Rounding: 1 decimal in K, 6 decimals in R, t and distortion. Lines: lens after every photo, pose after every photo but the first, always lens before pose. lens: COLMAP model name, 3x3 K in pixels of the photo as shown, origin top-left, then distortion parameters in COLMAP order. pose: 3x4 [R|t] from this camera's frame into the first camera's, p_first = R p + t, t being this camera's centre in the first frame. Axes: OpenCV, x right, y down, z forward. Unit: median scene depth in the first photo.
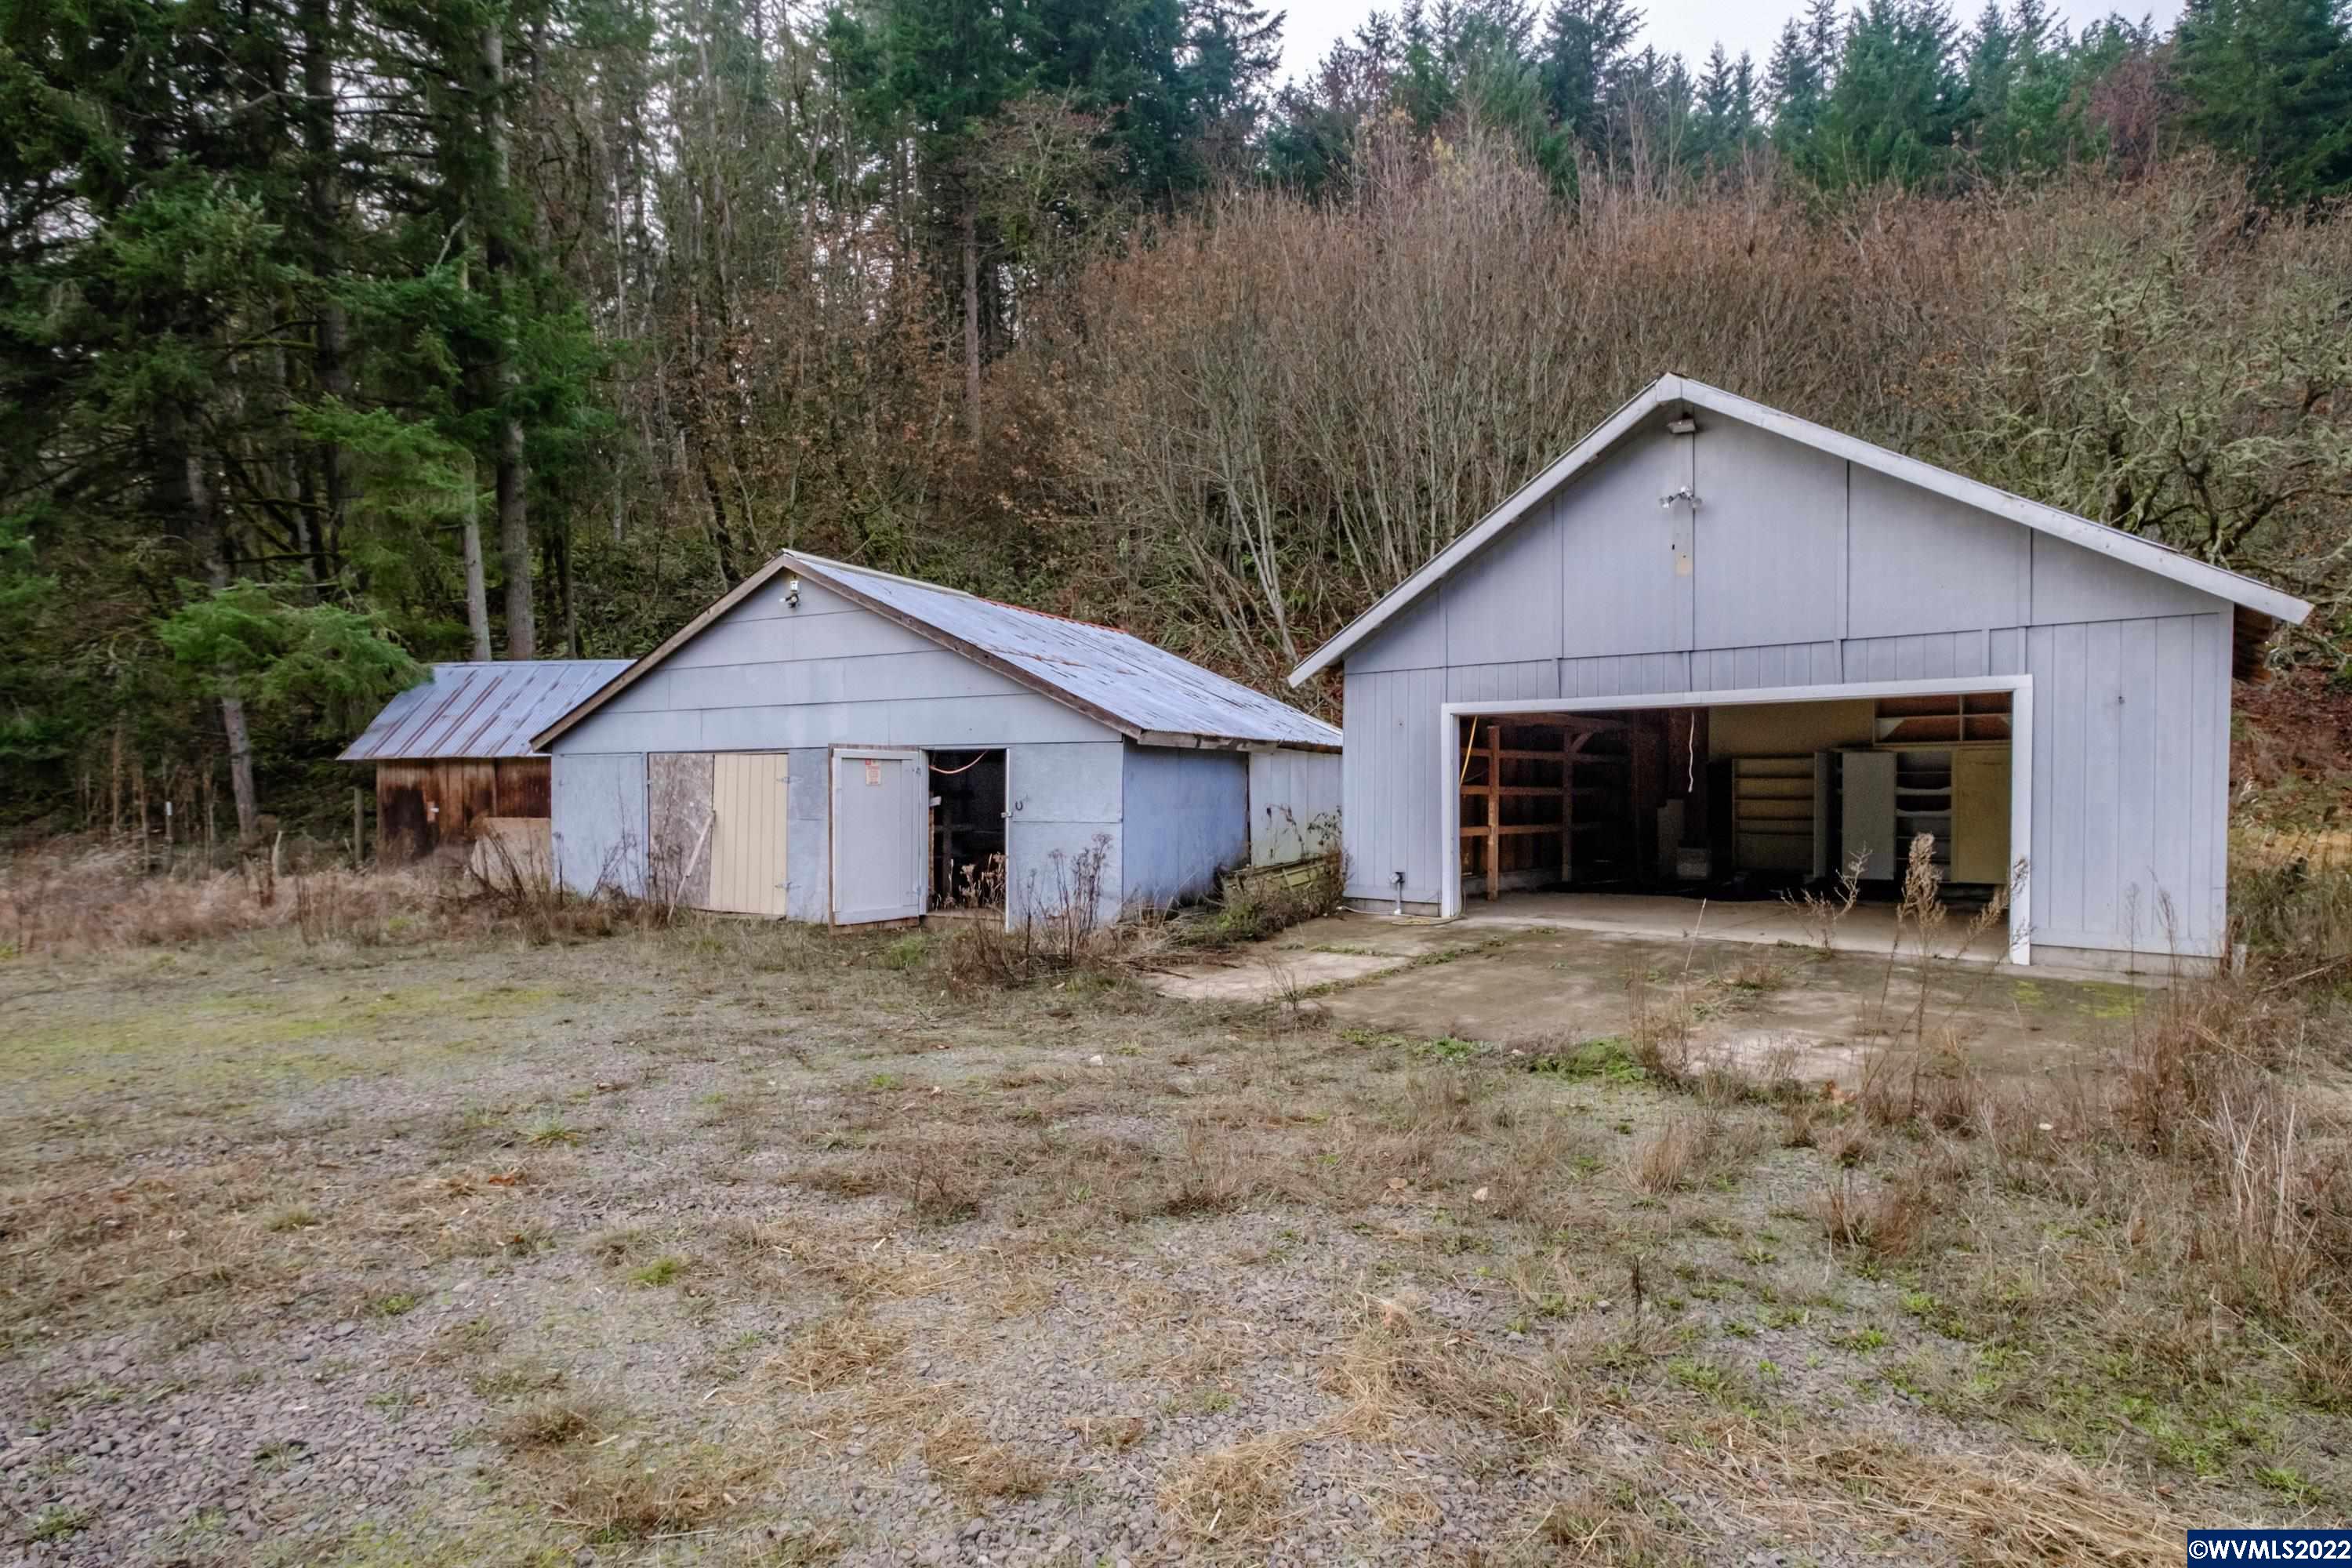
lens RADIAL K [[1230.3, 0, 1175.5], [0, 1230.3, 788.9], [0, 0, 1]] dist [0.000640, 0.000016]
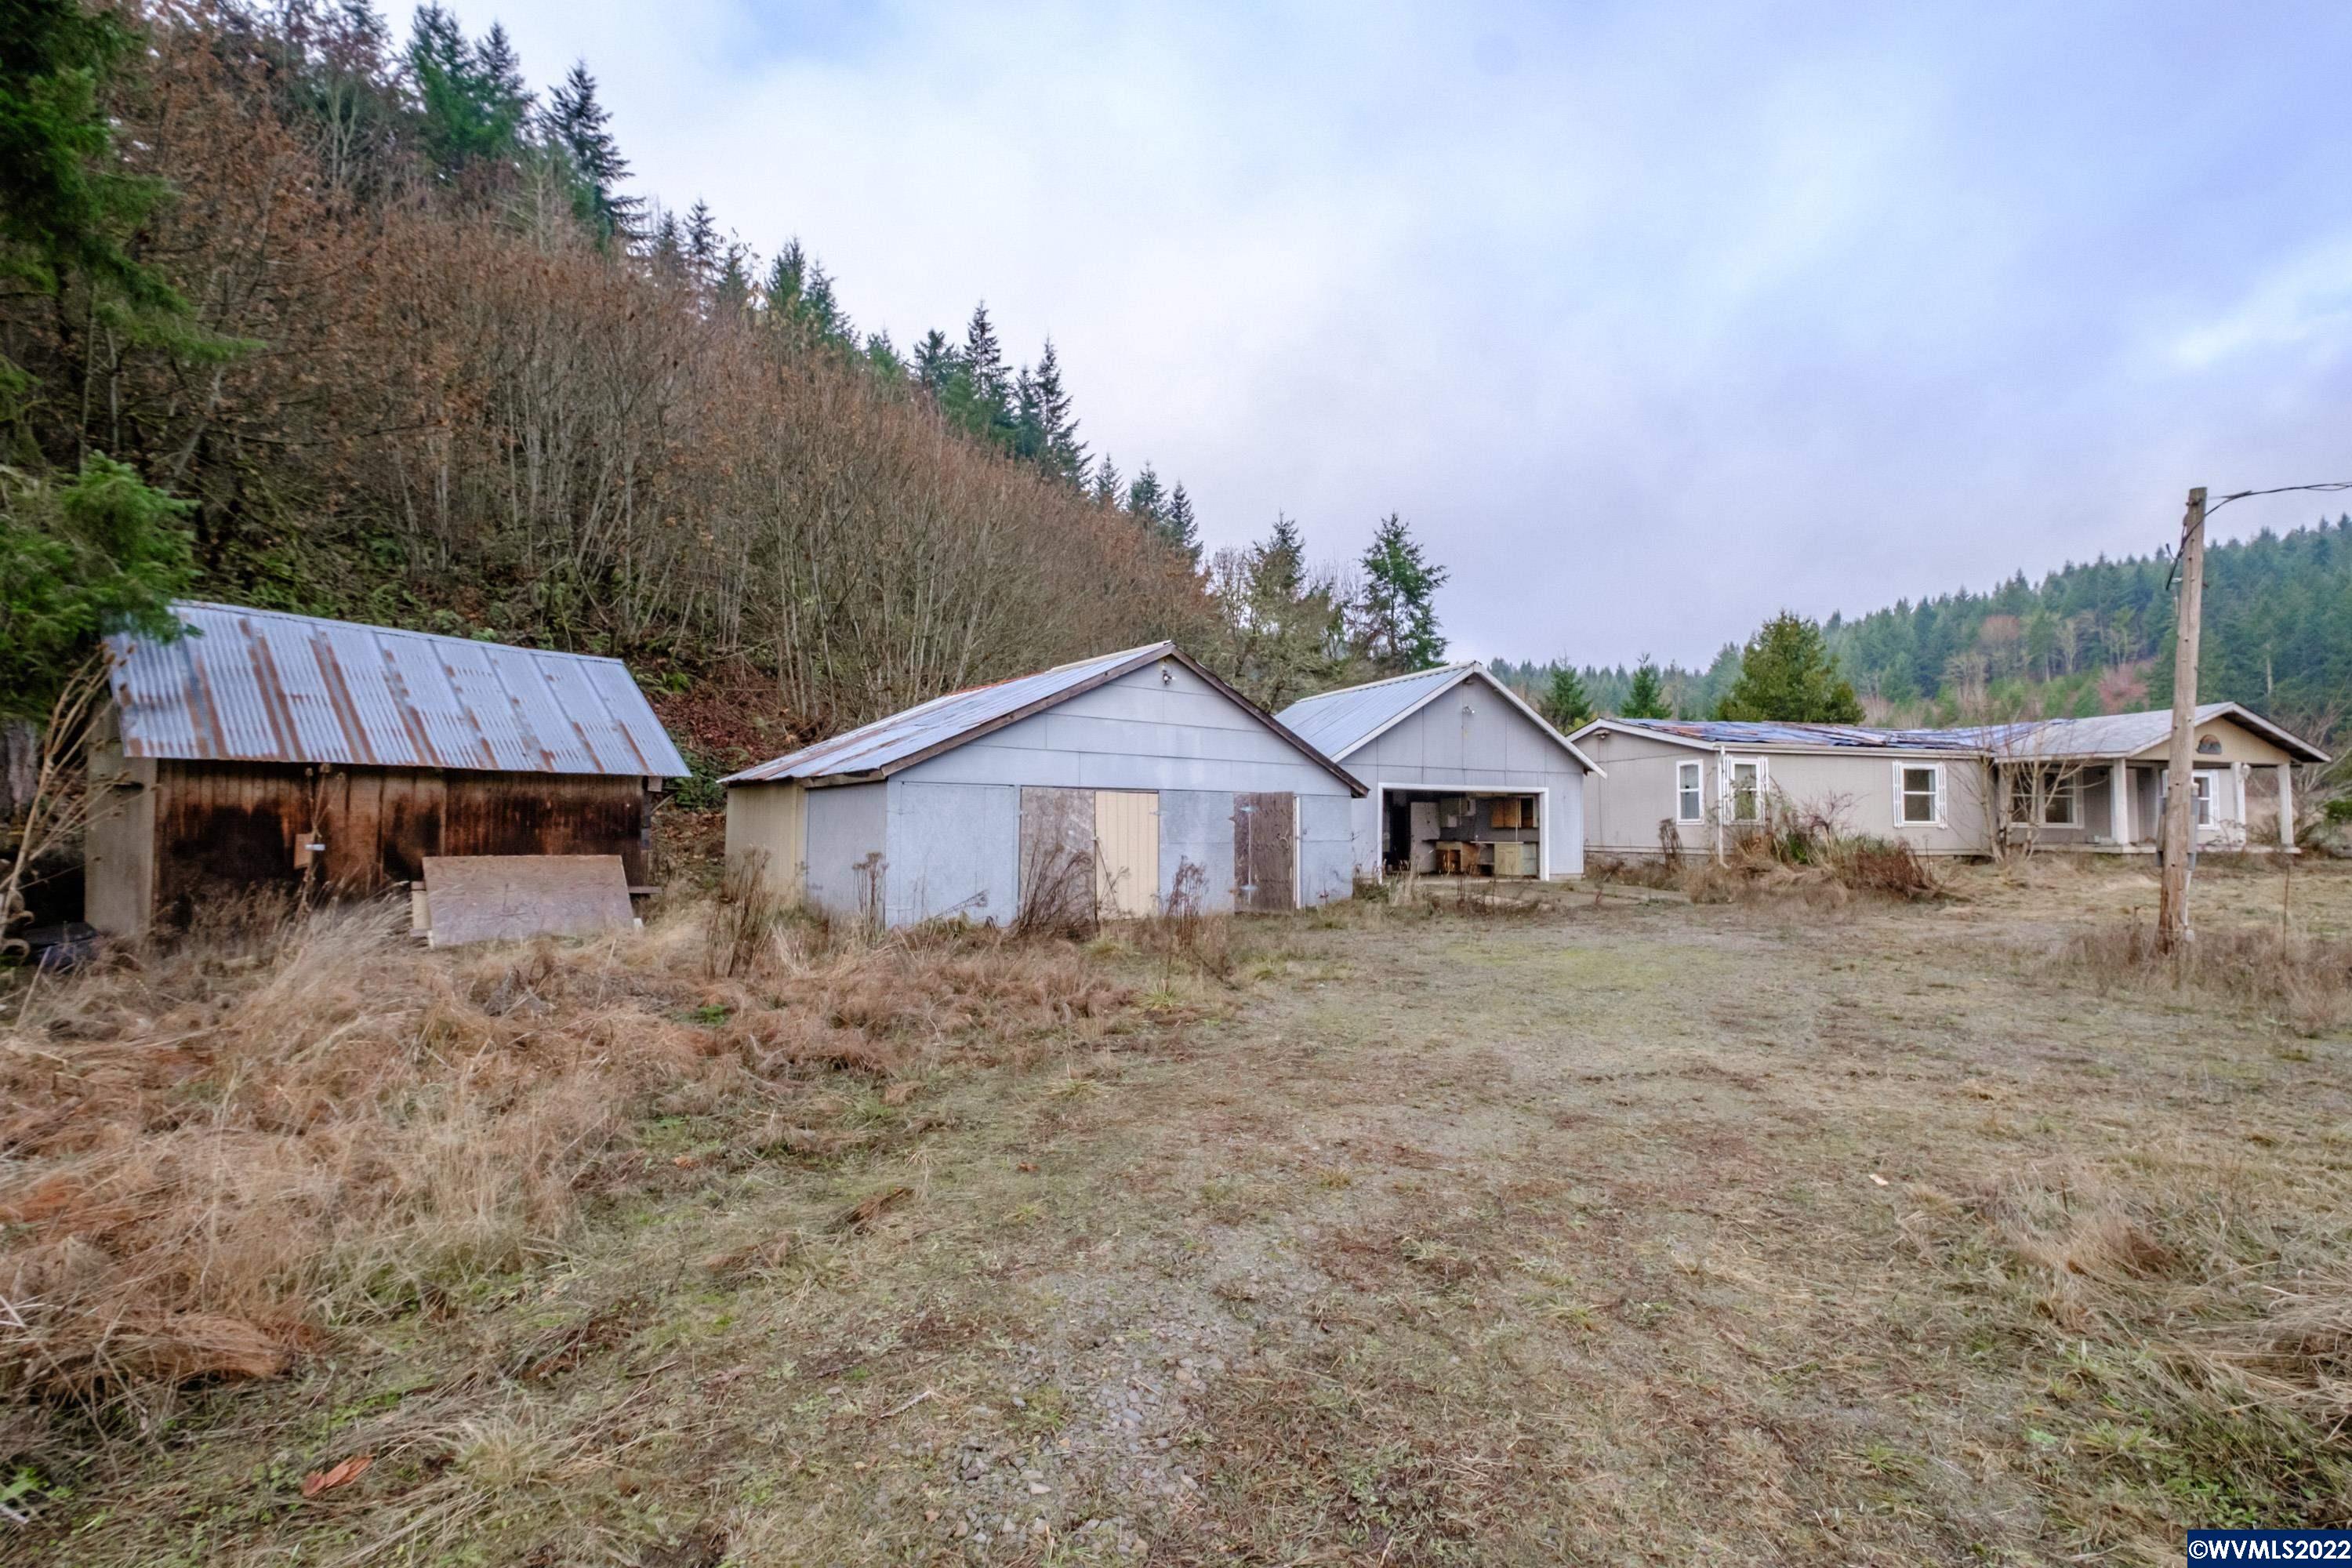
lens RADIAL K [[1020.5, 0, 1175.9], [0, 1020.5, 791.7], [0, 0, 1]] dist [-0.000273, 0.000007]
pose [[0.364645, 0.029834, 0.930669, -1.232423], [-0.006102, 0.999542, -0.029651, 0.001955], [-0.931127, 0.005133, 0.364659, 0.543893]]
